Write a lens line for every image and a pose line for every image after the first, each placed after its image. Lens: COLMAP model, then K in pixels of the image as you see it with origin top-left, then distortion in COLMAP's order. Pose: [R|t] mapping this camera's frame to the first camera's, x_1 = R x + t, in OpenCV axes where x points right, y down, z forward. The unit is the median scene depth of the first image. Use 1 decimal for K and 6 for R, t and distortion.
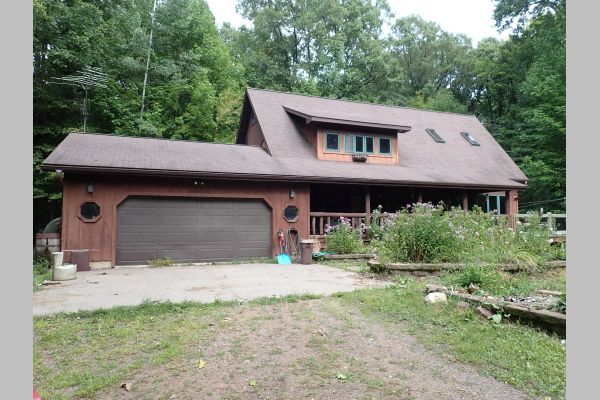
lens RADIAL K [[390.4, 0, 300.0], [0, 390.4, 200.0], [0, 0, 1]] dist [-0.004108, -0.004187]
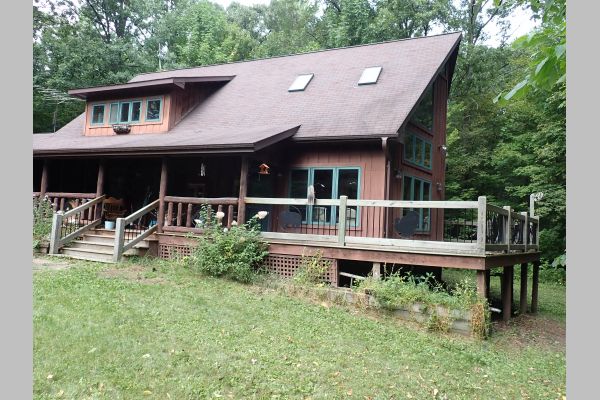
lens RADIAL K [[390.4, 0, 300.0], [0, 390.4, 200.0], [0, 0, 1]] dist [-0.004108, -0.004187]
pose [[0.674732, 0.008379, -0.738016, 1.010364], [-0.019939, 0.999778, -0.006879, 0.040189], [0.737794, 0.019356, 0.674749, 0.719616]]
